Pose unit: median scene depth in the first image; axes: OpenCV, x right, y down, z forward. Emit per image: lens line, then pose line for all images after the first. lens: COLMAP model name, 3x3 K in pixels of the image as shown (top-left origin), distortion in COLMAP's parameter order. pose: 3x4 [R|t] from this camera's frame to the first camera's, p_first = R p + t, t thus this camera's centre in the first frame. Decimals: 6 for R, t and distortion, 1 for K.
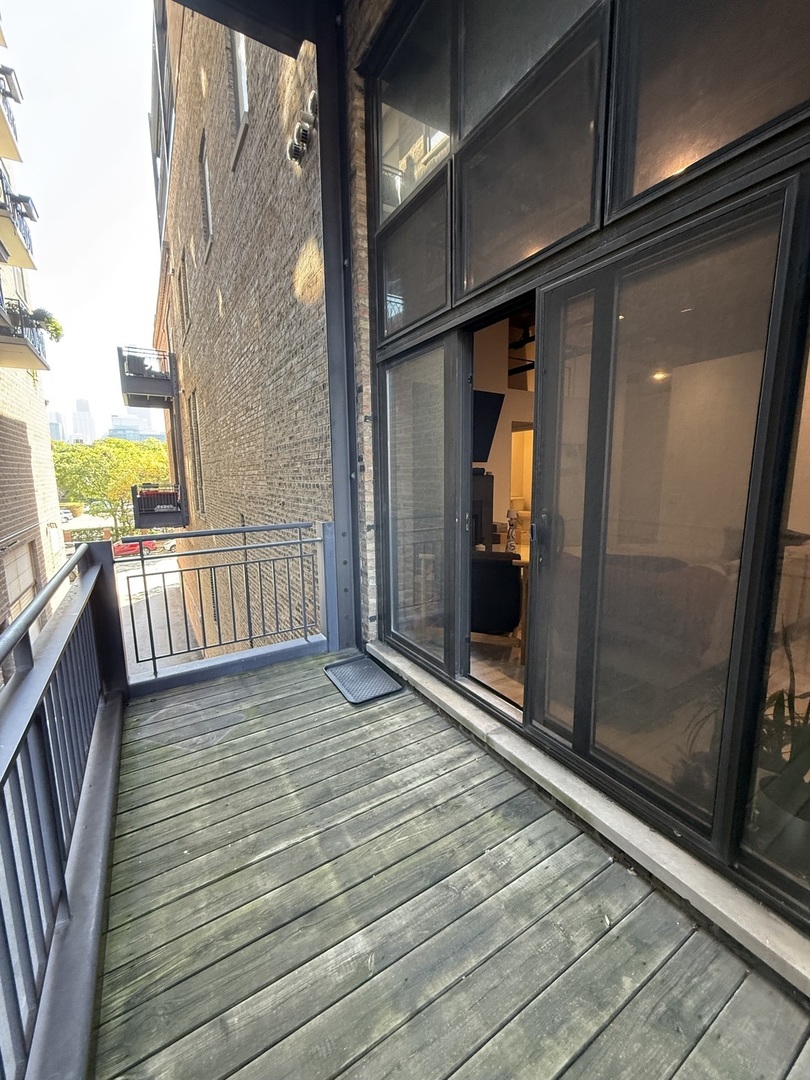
lens RADIAL K [[431.1, 0, 406.3], [0, 431.1, 536.2], [0, 0, 1]] dist [-0.000395, 0.000218]
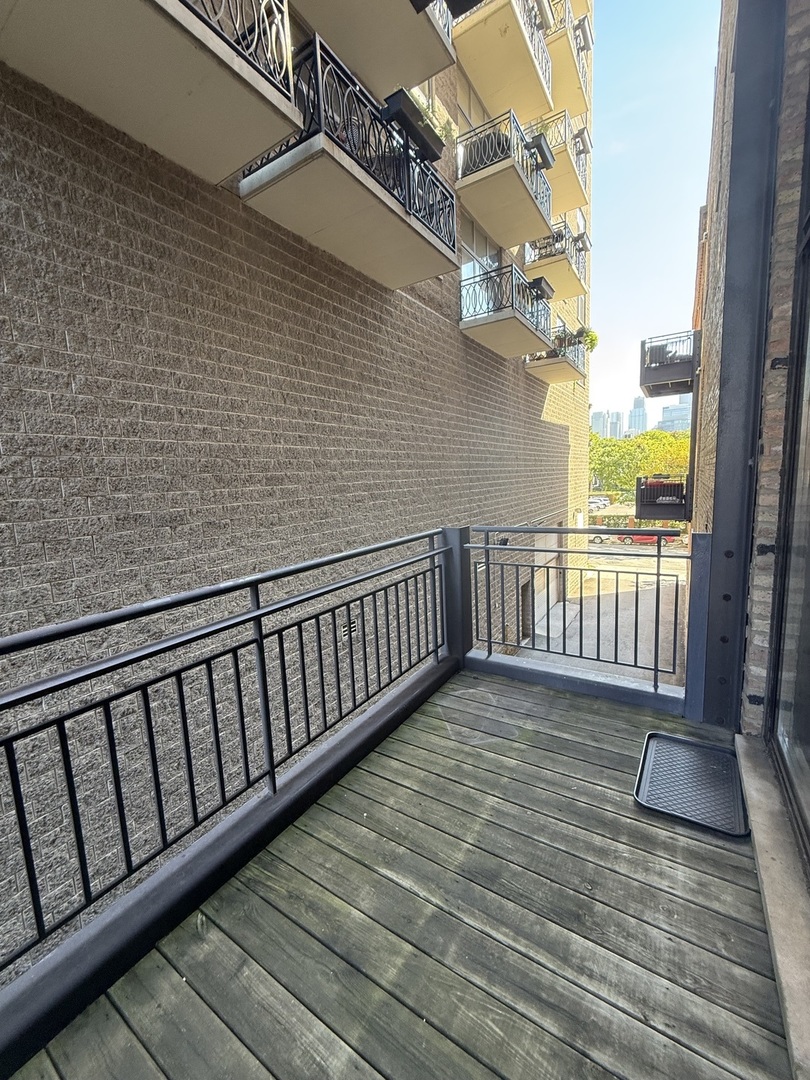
lens RADIAL K [[431.1, 0, 406.3], [0, 431.1, 536.2], [0, 0, 1]] dist [-0.000395, 0.000218]
pose [[0.438010, 0.116058, -0.891447, 0.265786], [-0.096179, 0.991990, 0.081891, -0.046121], [0.893810, 0.049869, 0.445664, 0.345638]]
